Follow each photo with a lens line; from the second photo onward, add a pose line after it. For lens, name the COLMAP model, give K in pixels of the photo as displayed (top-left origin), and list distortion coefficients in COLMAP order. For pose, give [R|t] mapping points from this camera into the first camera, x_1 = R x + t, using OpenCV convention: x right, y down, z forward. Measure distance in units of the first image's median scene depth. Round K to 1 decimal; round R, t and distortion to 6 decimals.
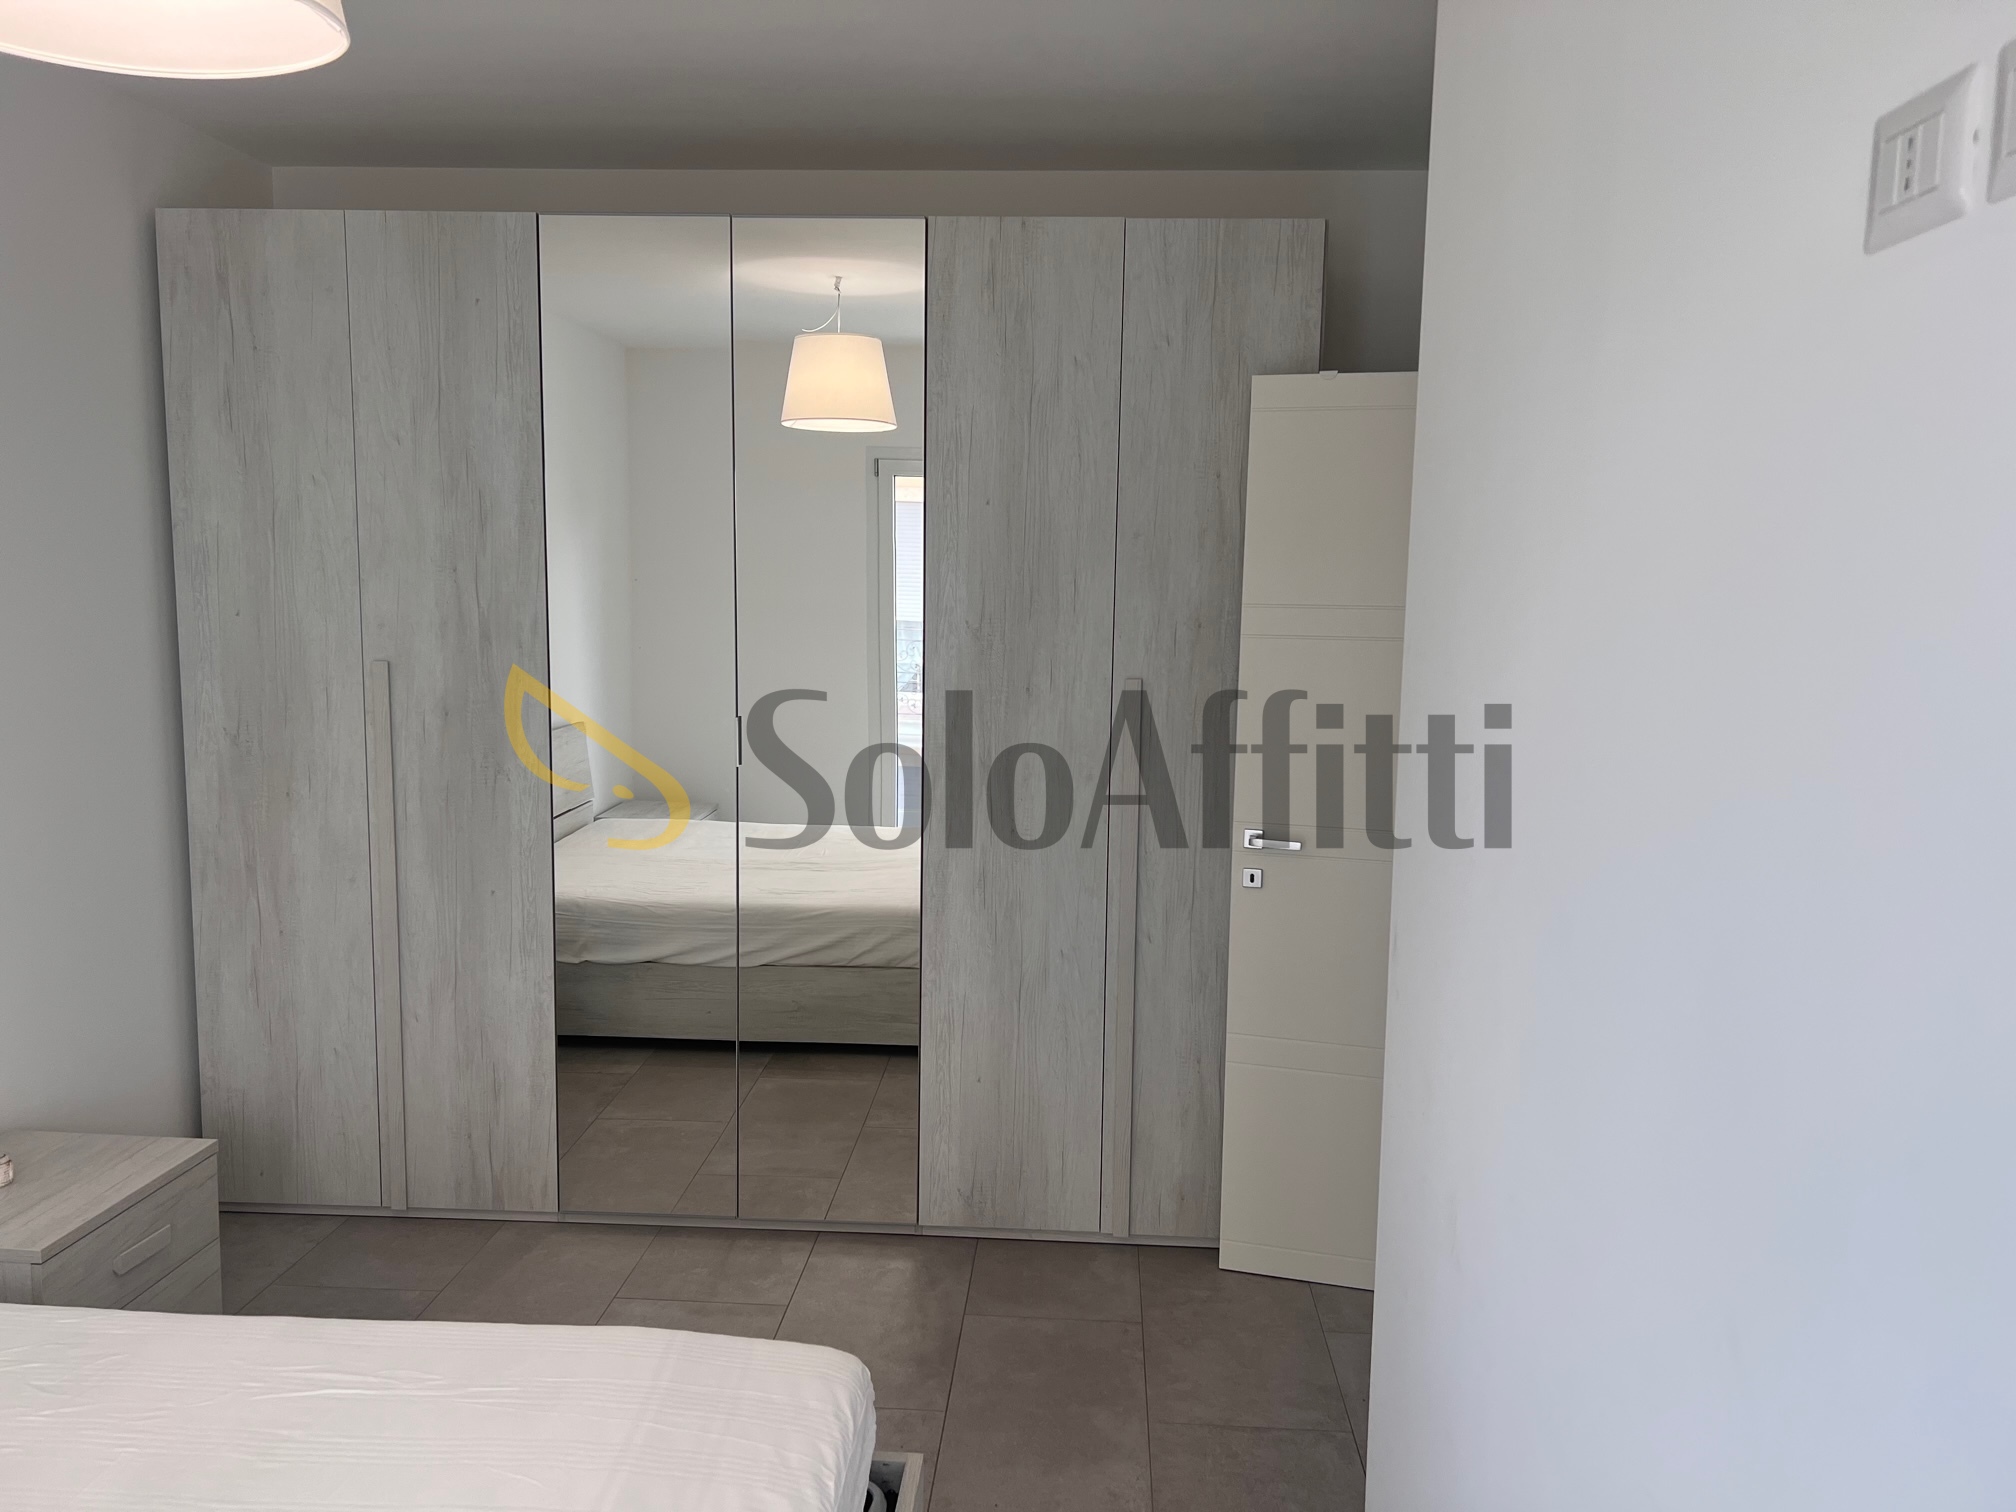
lens RADIAL K [[1520.0, 0, 1011.5], [0, 1520.0, 768.1], [0, 0, 1]] dist [0.068371, -0.086731]
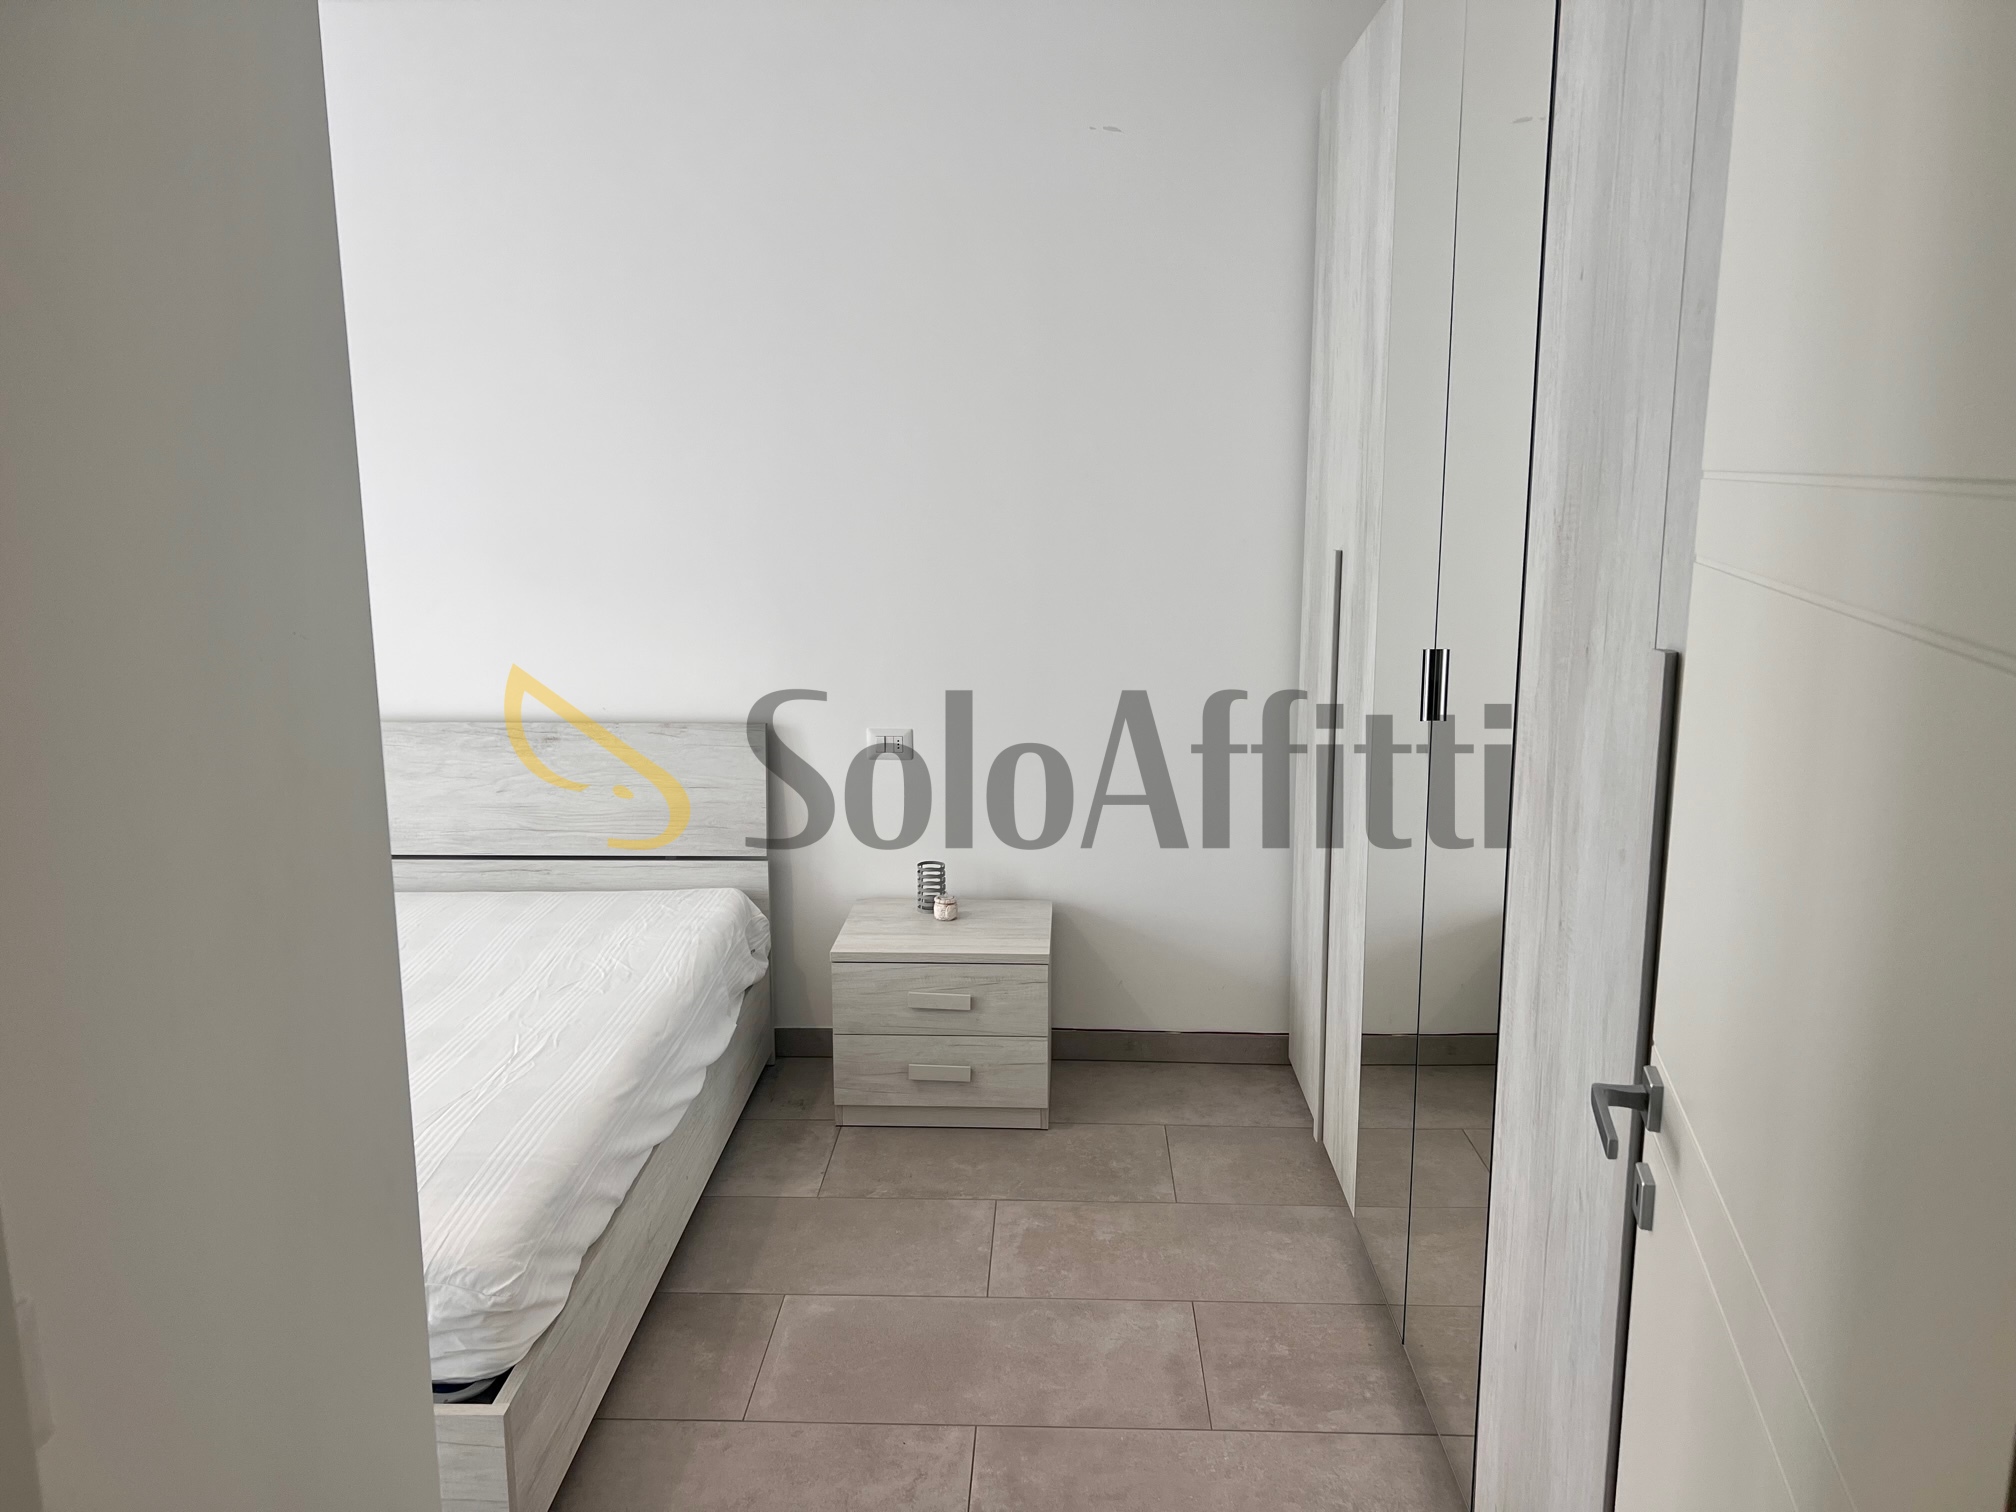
lens RADIAL K [[1520.0, 0, 1000.7], [0, 1520.0, 753.3], [0, 0, 1]] dist [0.068371, -0.086731]
pose [[0.019337, 0.175410, -0.984306, 0.517598], [-0.119126, 0.977881, 0.171925, -0.087214], [0.992691, 0.113931, 0.039805, 0.806410]]
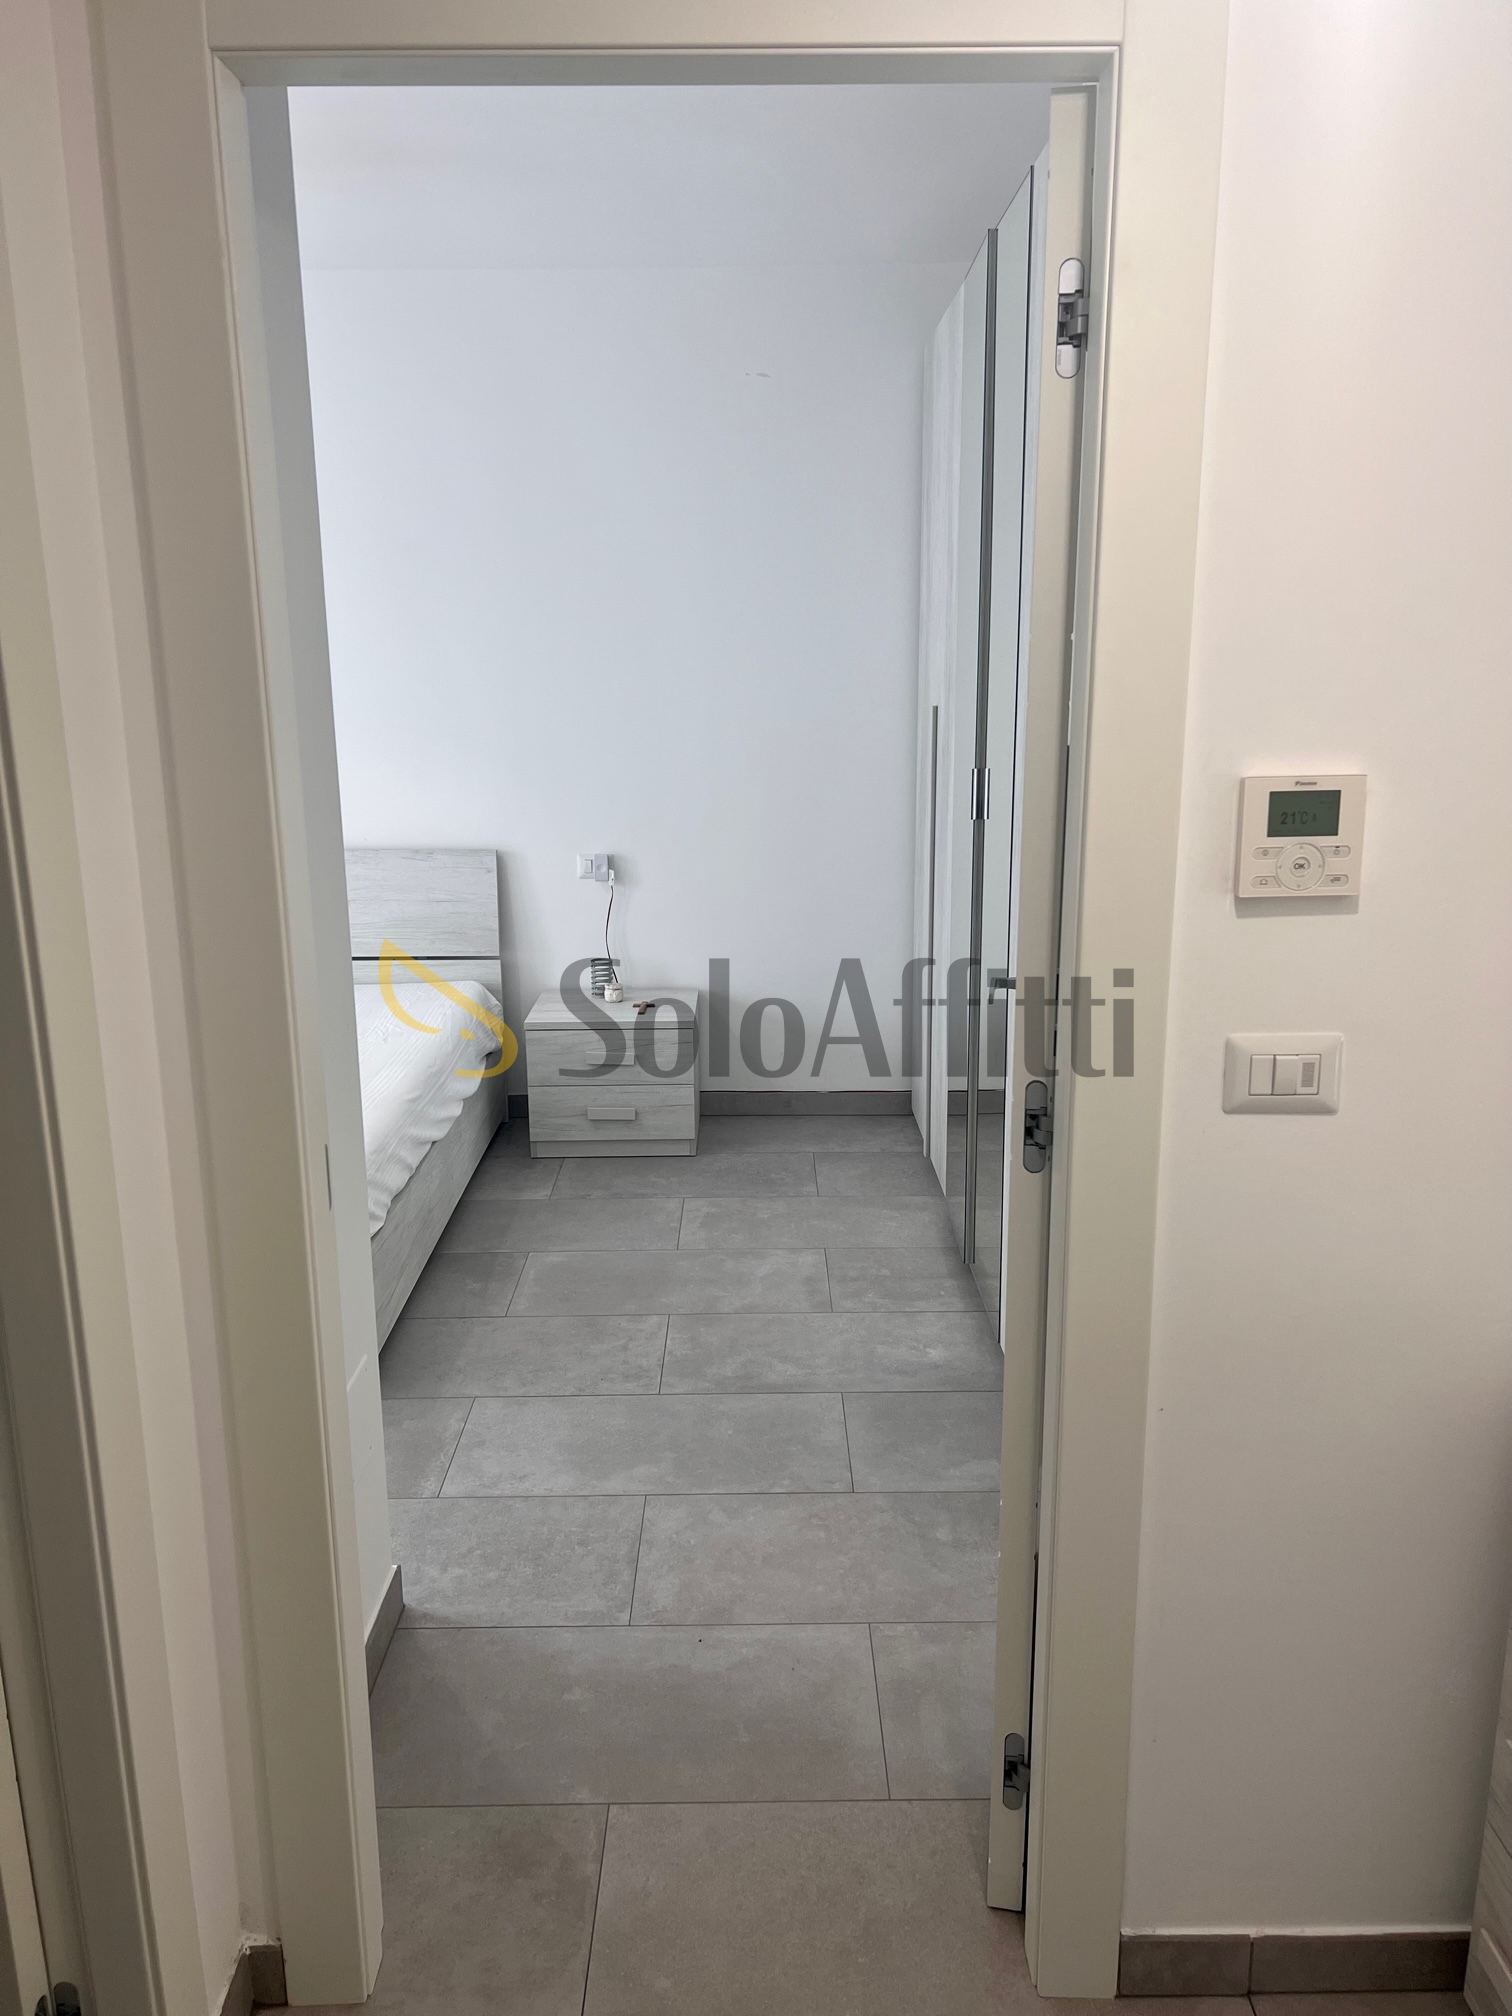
lens RADIAL K [[1520.0, 0, 762.2], [0, 1520.0, 1003.8], [0, 0, 1]] dist [0.068371, -0.086731]
pose [[0.065205, 0.214512, -0.974542, 0.831505], [-0.114566, 0.971772, 0.206237, -0.076538], [0.991273, 0.098202, 0.087940, 0.810705]]
